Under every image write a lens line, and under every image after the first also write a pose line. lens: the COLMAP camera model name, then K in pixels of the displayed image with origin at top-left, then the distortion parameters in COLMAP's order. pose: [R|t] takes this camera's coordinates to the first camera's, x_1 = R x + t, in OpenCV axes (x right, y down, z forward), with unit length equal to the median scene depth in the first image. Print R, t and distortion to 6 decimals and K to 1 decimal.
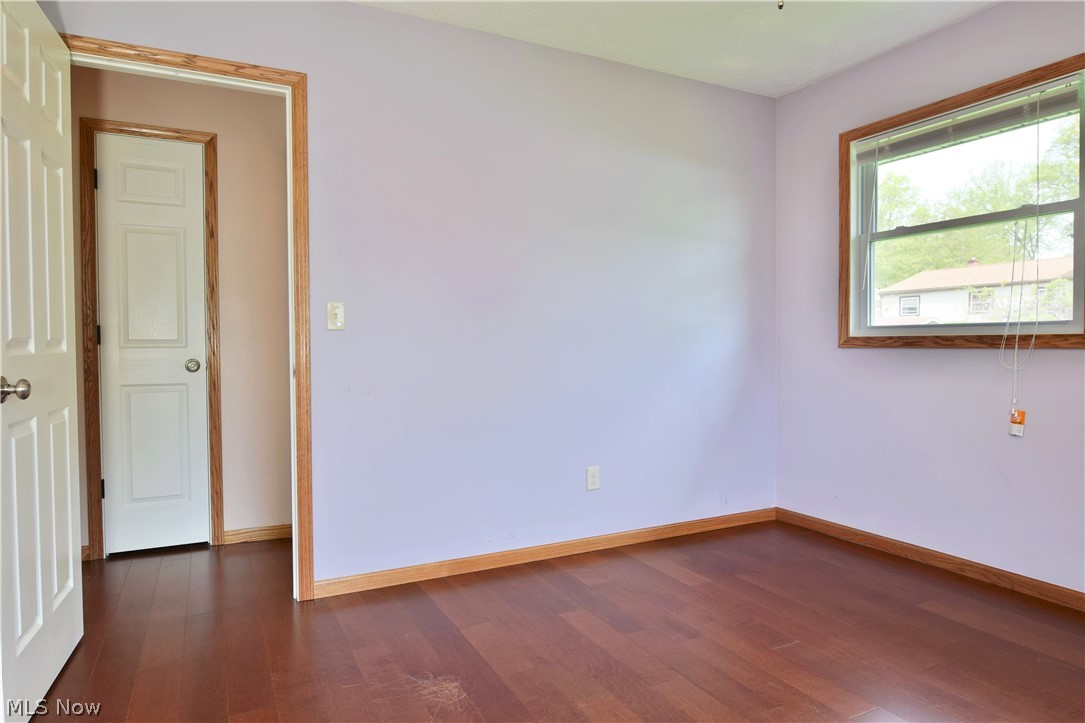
lens RADIAL K [[667.8, 0, 542.9], [0, 667.8, 359.9], [0, 0, 1]] dist [-0.008400, -0.009357]
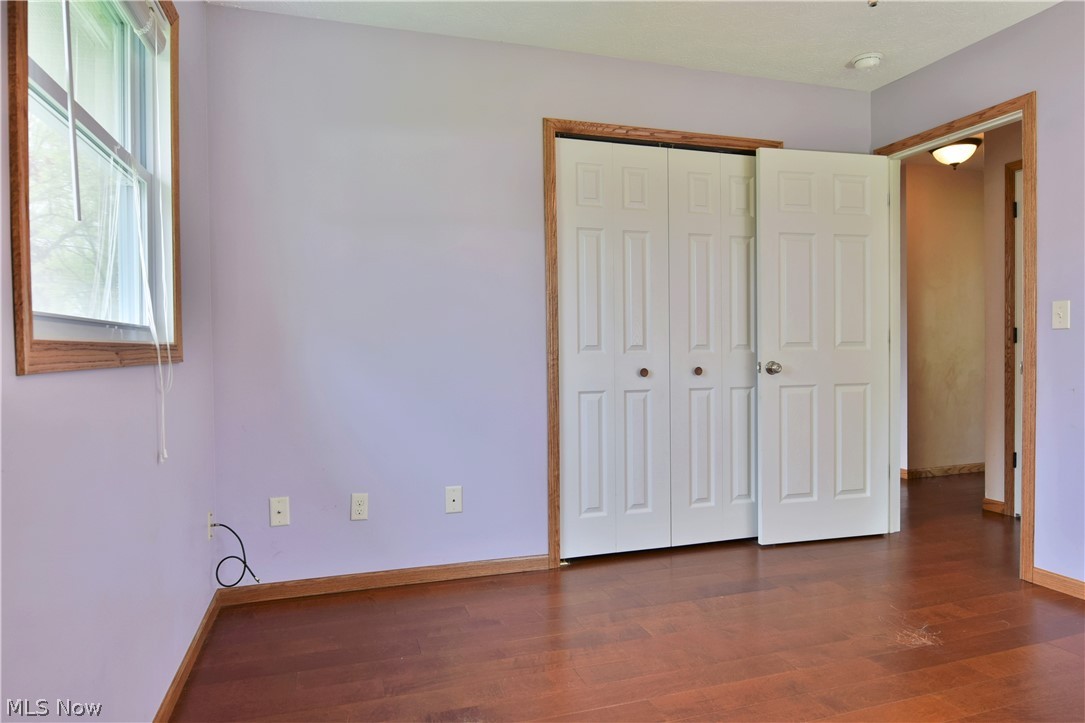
lens RADIAL K [[667.8, 0, 536.4], [0, 667.8, 360.9], [0, 0, 1]] dist [-0.008400, -0.009357]
pose [[-0.183862, 0.026803, -0.982587, 0.829211], [-0.015255, 0.999430, 0.030117, -0.015434], [0.982834, 0.020526, -0.183348, 0.406621]]
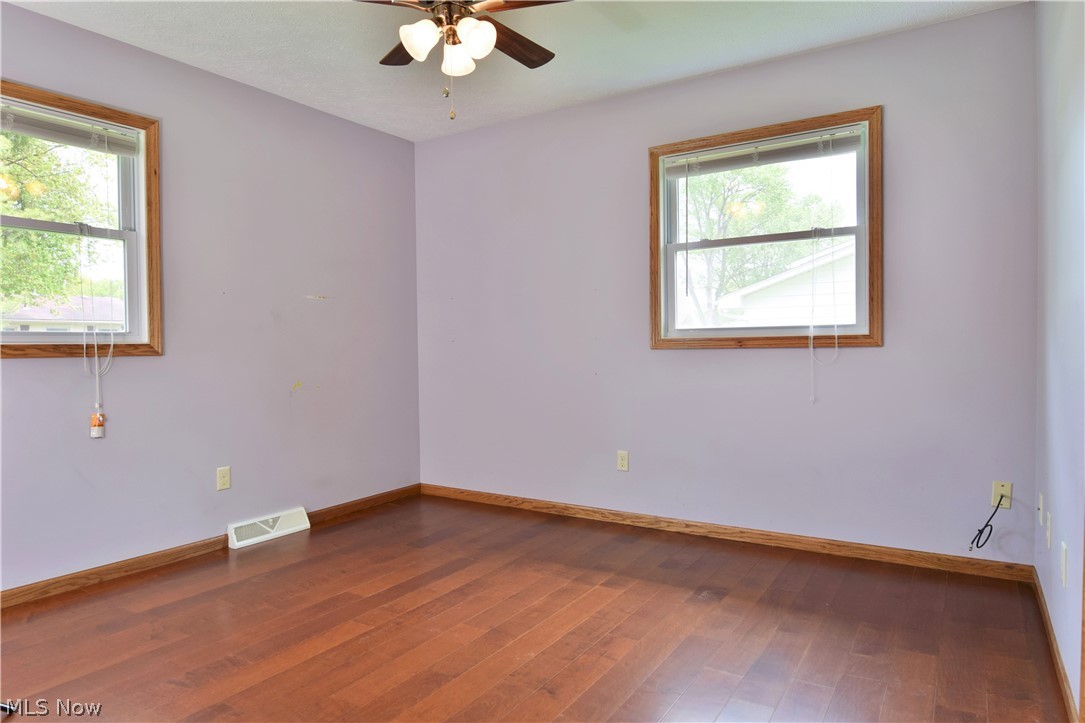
lens RADIAL K [[667.8, 0, 541.9], [0, 667.8, 368.7], [0, 0, 1]] dist [-0.008400, -0.009357]
pose [[-0.488582, -0.015291, 0.872384, -0.589343], [0.040484, 0.998372, 0.040172, -0.012218], [-0.871578, 0.054945, -0.487168, 0.910365]]
